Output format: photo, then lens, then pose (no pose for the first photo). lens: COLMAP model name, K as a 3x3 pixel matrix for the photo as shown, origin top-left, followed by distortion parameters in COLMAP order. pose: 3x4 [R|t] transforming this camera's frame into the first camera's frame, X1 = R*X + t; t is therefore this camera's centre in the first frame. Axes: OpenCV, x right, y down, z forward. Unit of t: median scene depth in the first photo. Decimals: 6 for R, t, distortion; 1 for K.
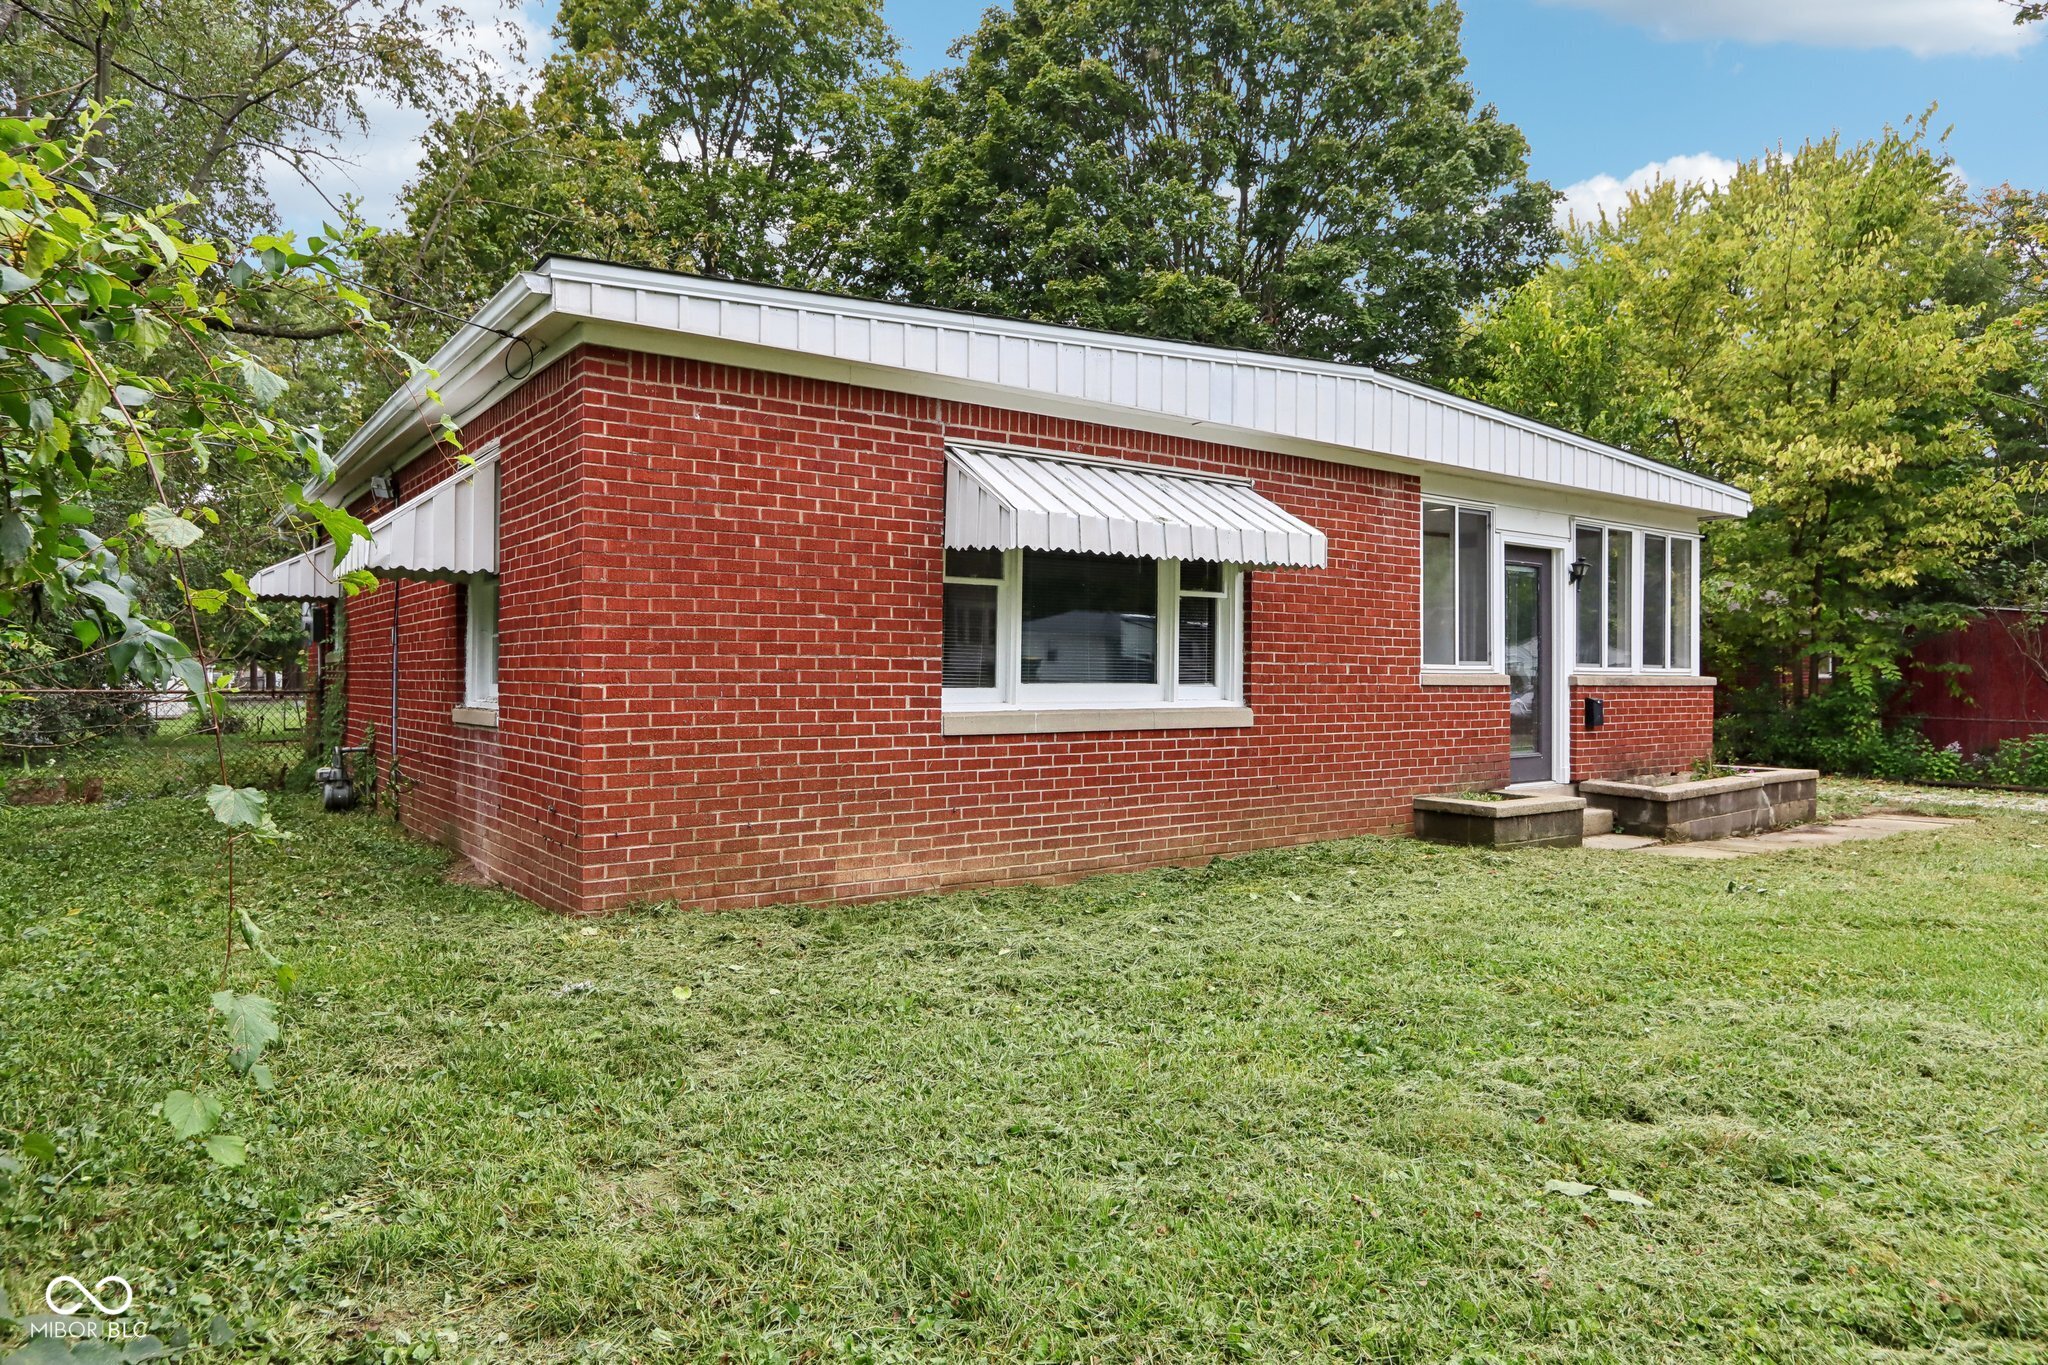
lens RADIAL K [[1225.6, 0, 1028.2], [0, 1225.6, 673.0], [0, 0, 1]] dist [-0.008889, -0.000322]
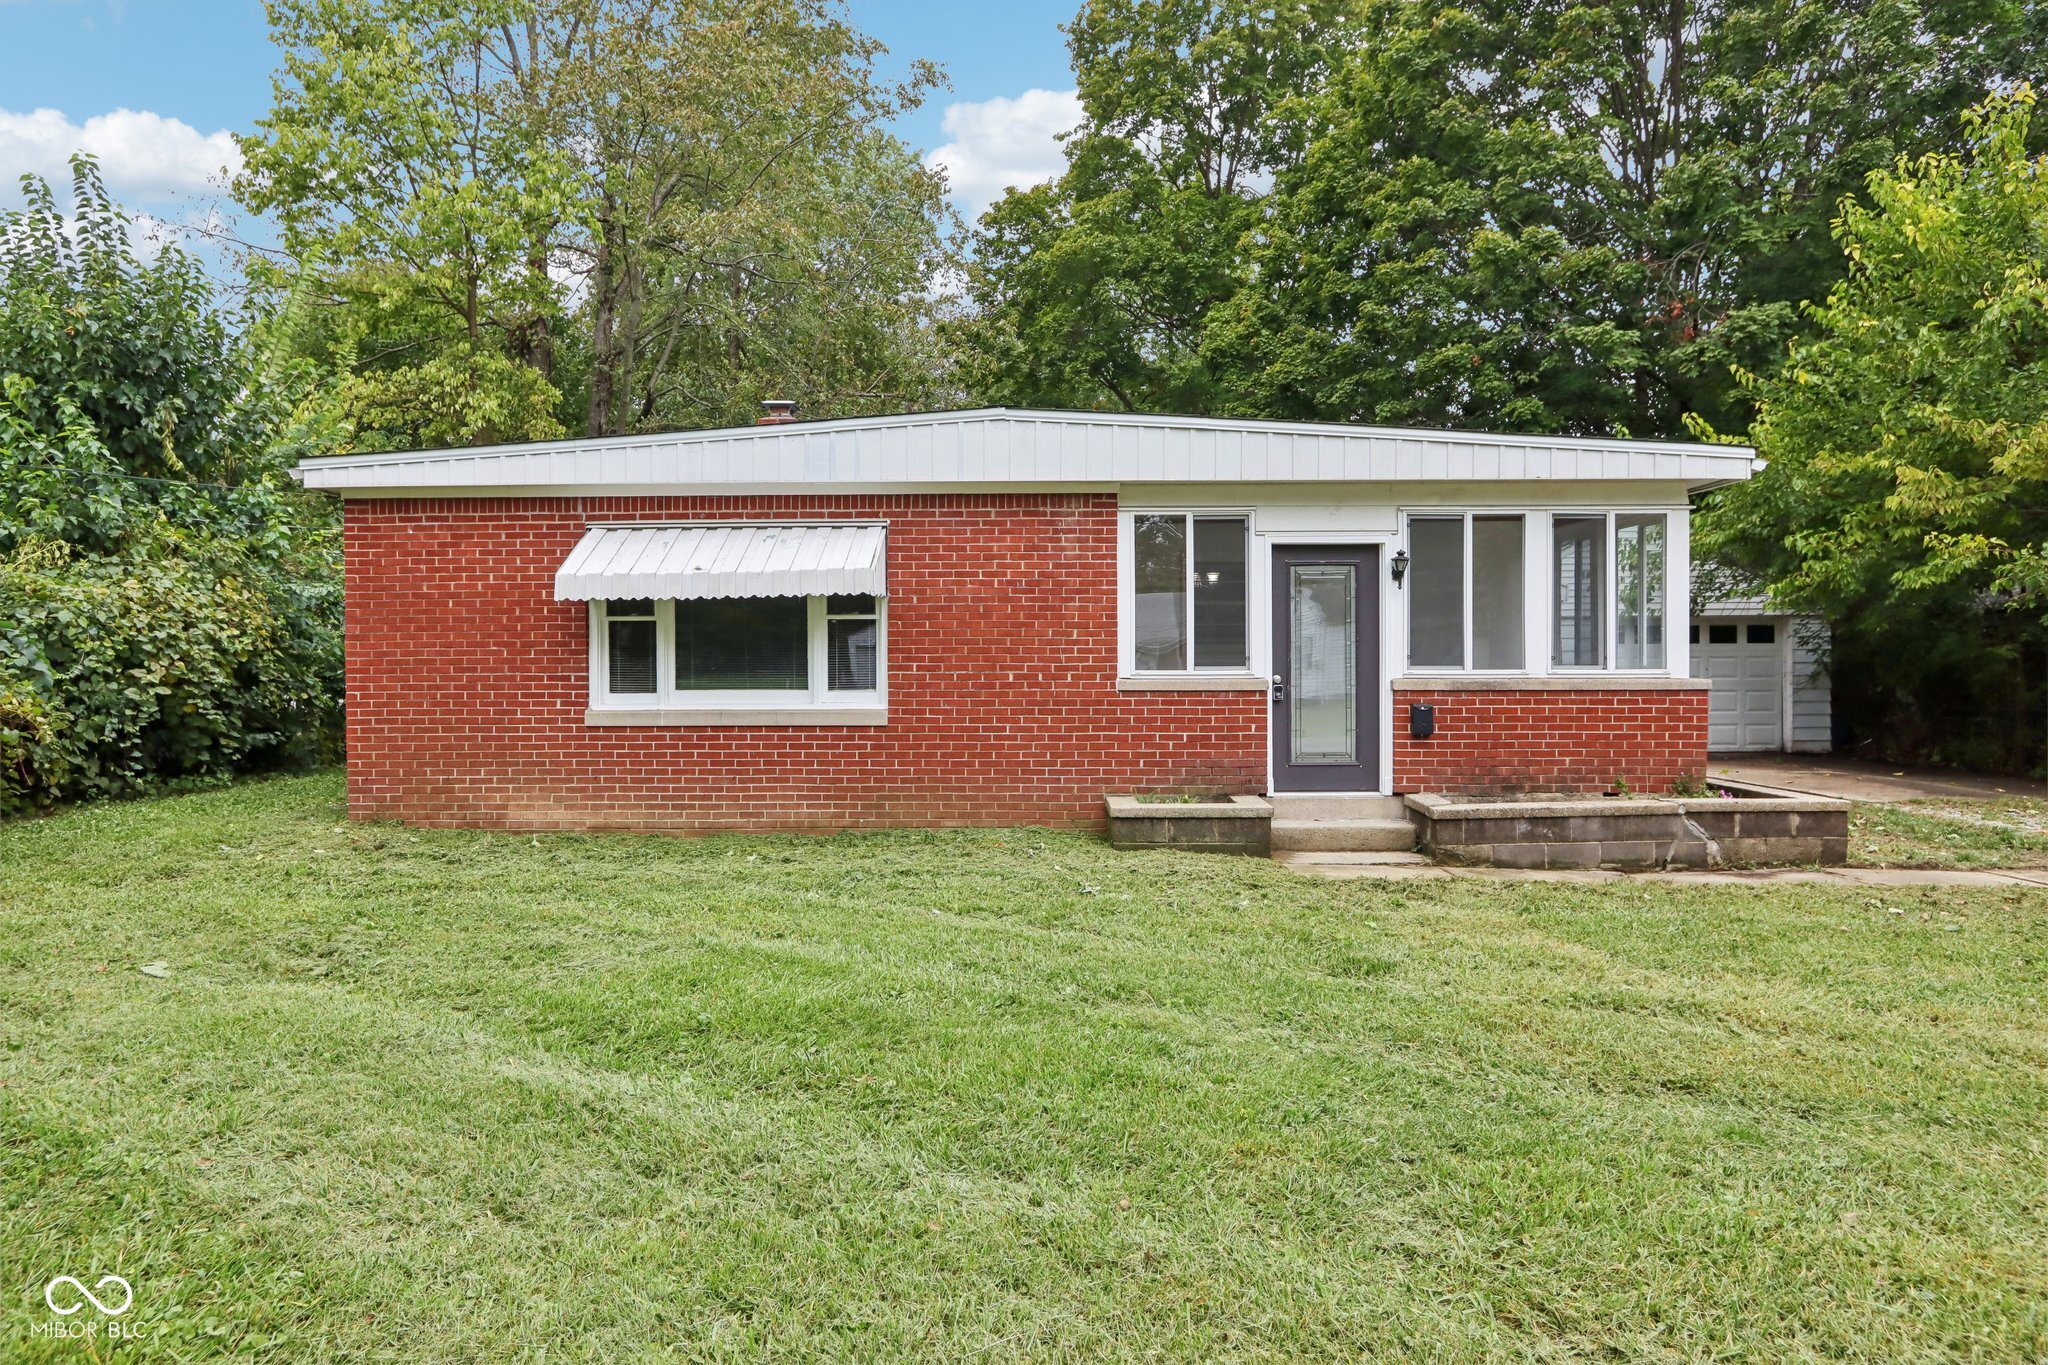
lens RADIAL K [[1285.7, 0, 1023.8], [0, 1285.7, 686.3], [0, 0, 1]] dist [0.000741, 0.000454]
pose [[0.797393, 0.002349, -0.603456, 1.174870], [0.008537, 0.999848, 0.015173, -0.014332], [0.603400, -0.017251, 0.797252, 0.081382]]
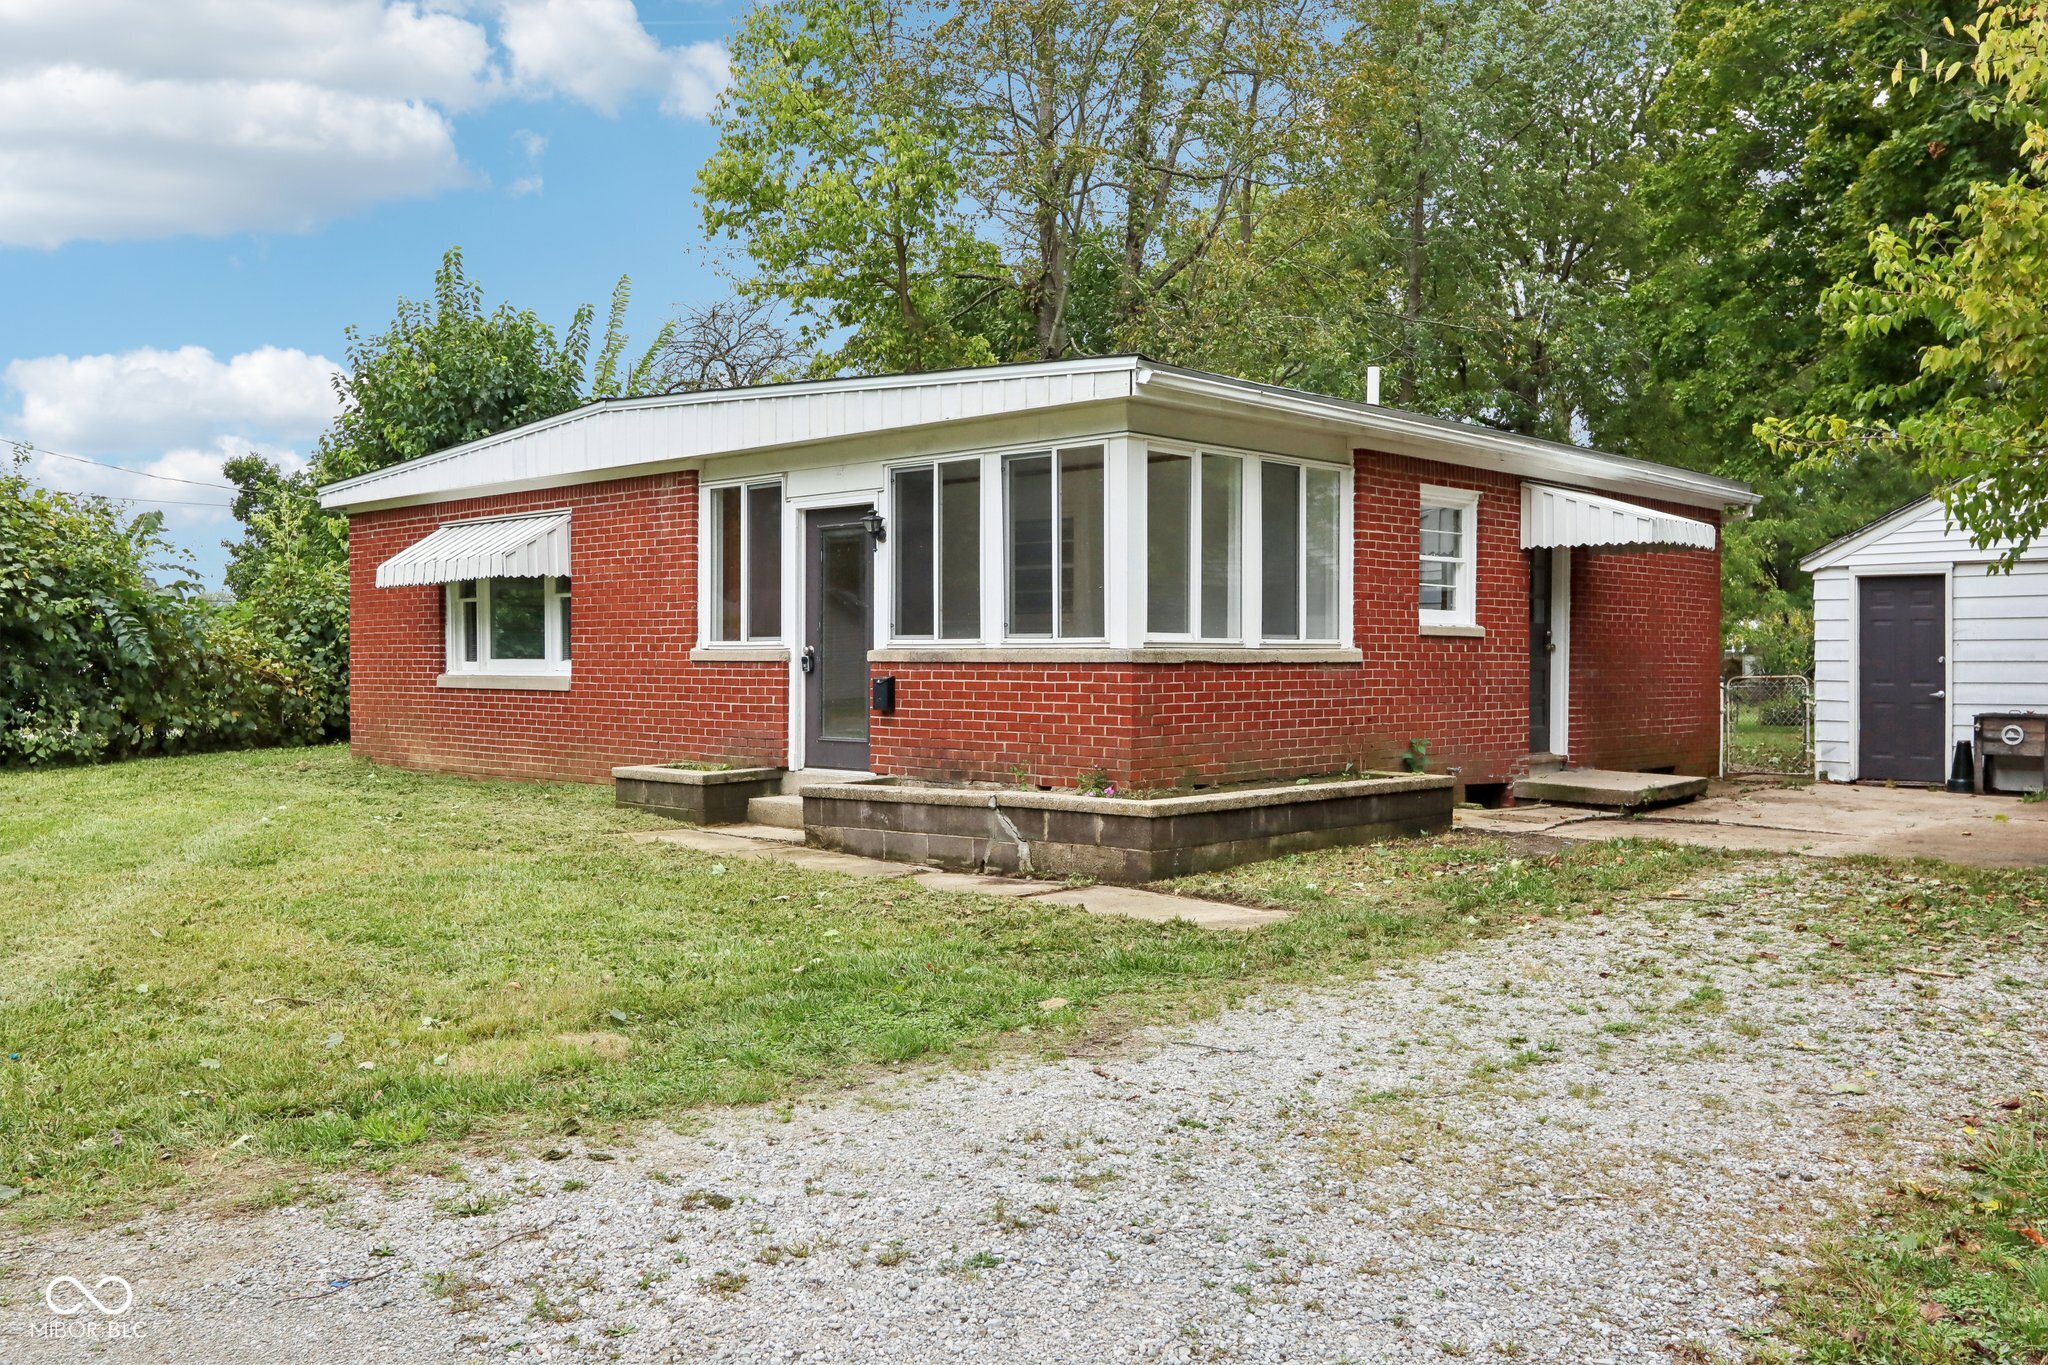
lens RADIAL K [[1708.9, 0, 1021.7], [0, 1708.9, 679.3], [0, 0, 1]] dist [0.020884, 0.002135]
pose [[0.173207, 0.009465, -0.984840, 2.377556], [0.004151, 0.999938, 0.010340, 0.015191], [0.984877, -0.005879, 0.173157, 1.298847]]
